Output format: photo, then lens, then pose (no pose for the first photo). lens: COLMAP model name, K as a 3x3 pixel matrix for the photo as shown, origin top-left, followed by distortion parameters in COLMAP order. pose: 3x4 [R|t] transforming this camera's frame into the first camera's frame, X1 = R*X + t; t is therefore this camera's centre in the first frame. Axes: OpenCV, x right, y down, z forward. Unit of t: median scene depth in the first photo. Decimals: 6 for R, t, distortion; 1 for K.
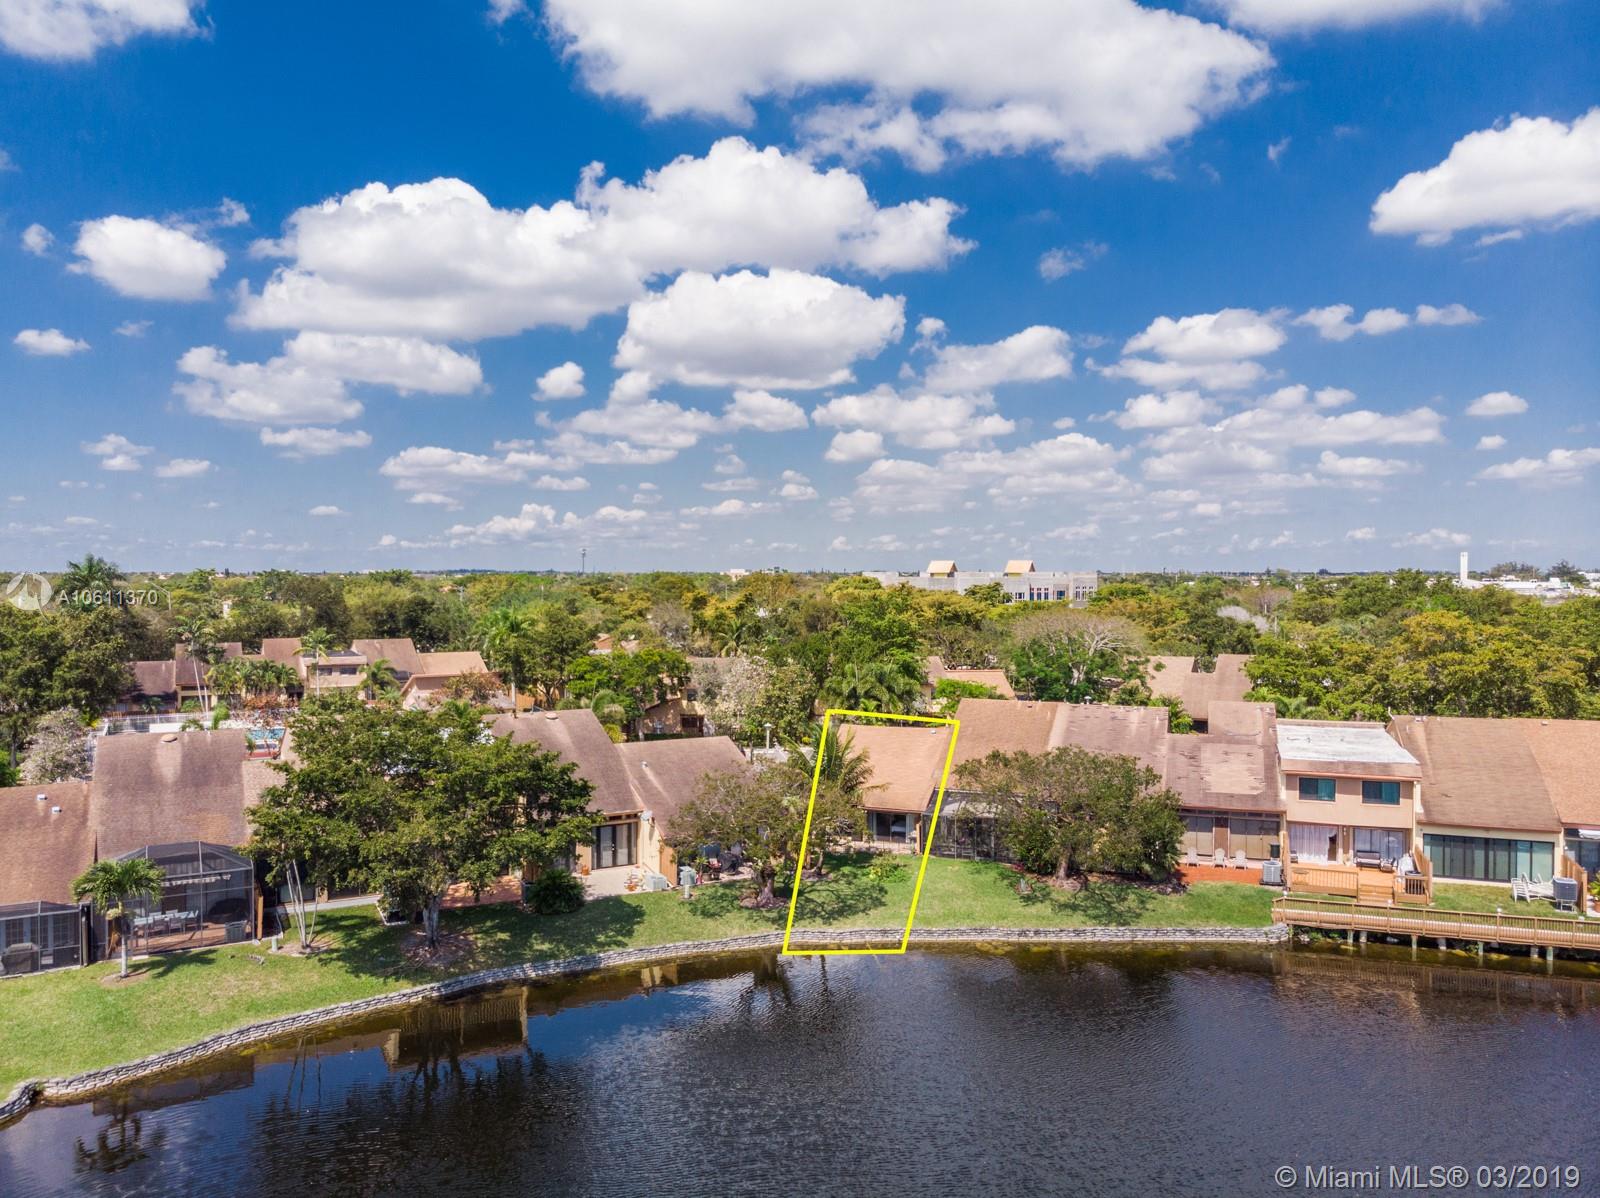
lens RADIAL K [[1110.2, 0, 800.0], [0, 1110.2, 599.0], [0, 0, 1]] dist [-0.028474, 0.035282]
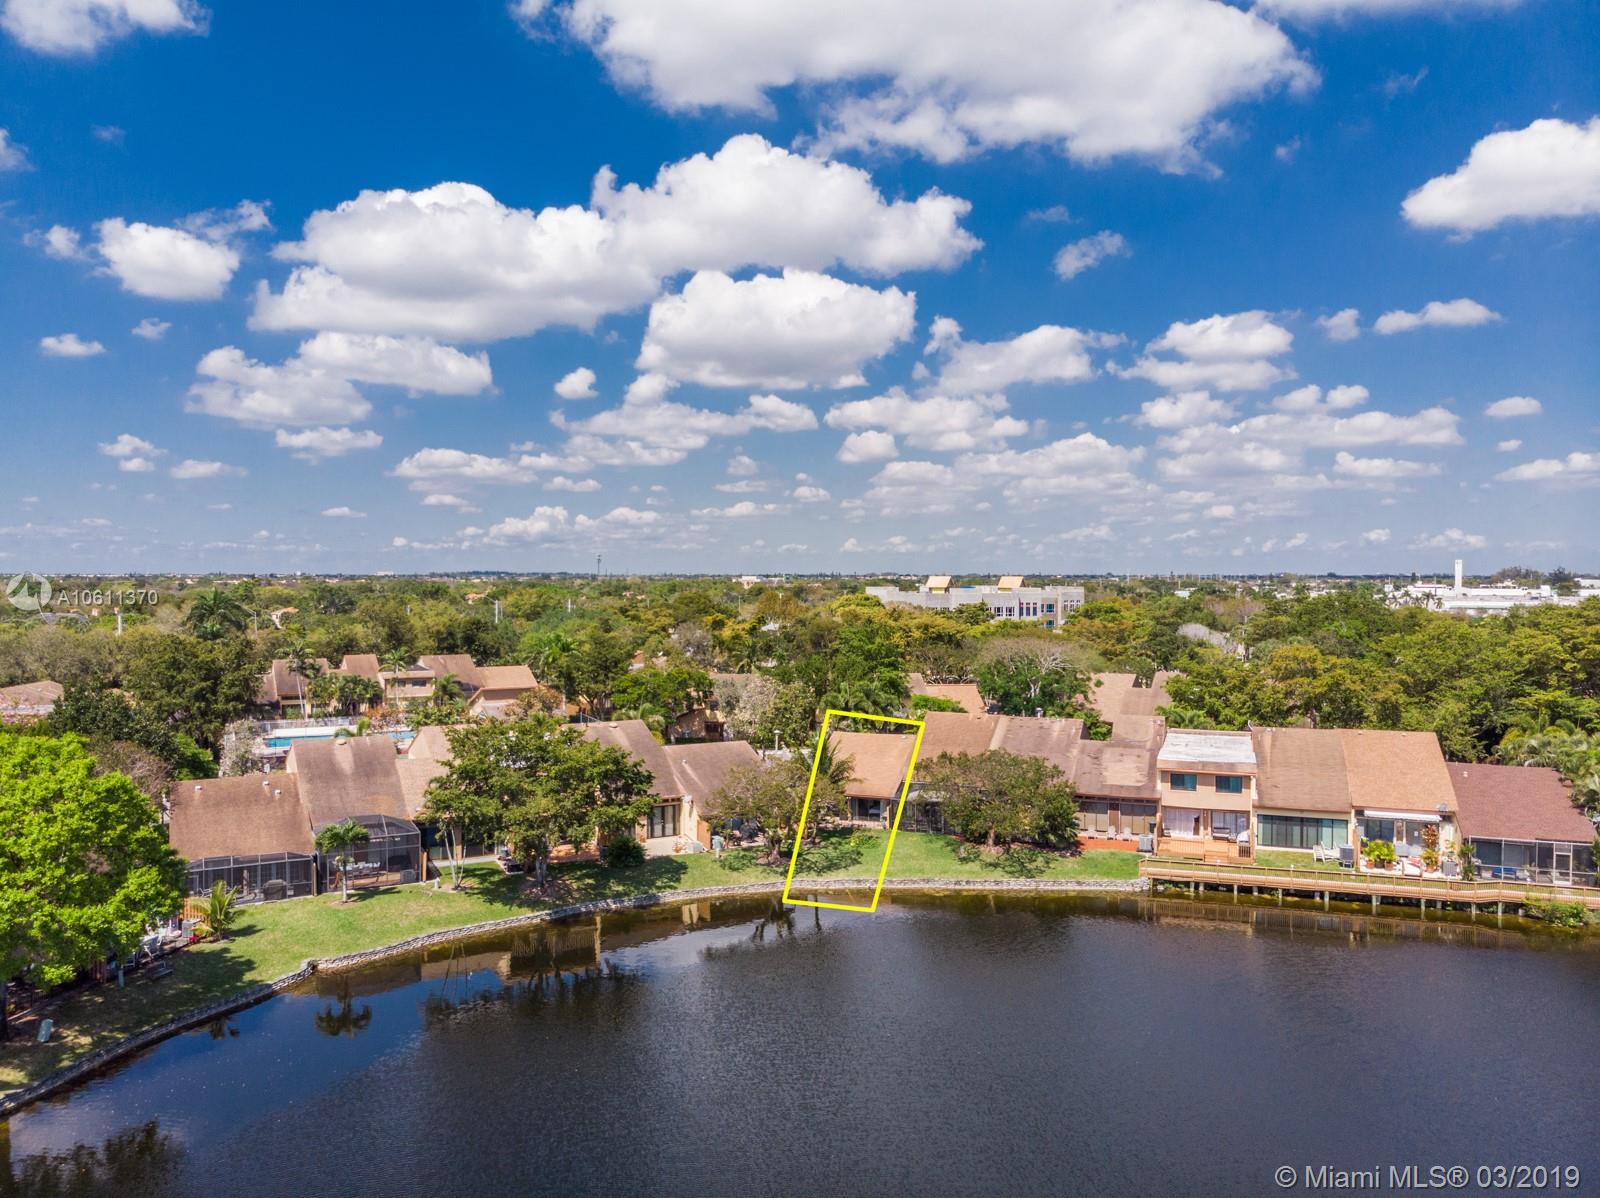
lens RADIAL K [[1127.2, 0, 835.4], [0, 1127.2, 568.9], [0, 0, 1]] dist [-0.006836, -0.002015]
pose [[0.999756, 0.005853, 0.021297, 0.007340], [-0.005297, 0.999646, -0.026061, -0.030745], [-0.021442, 0.025942, 0.999433, -0.230643]]
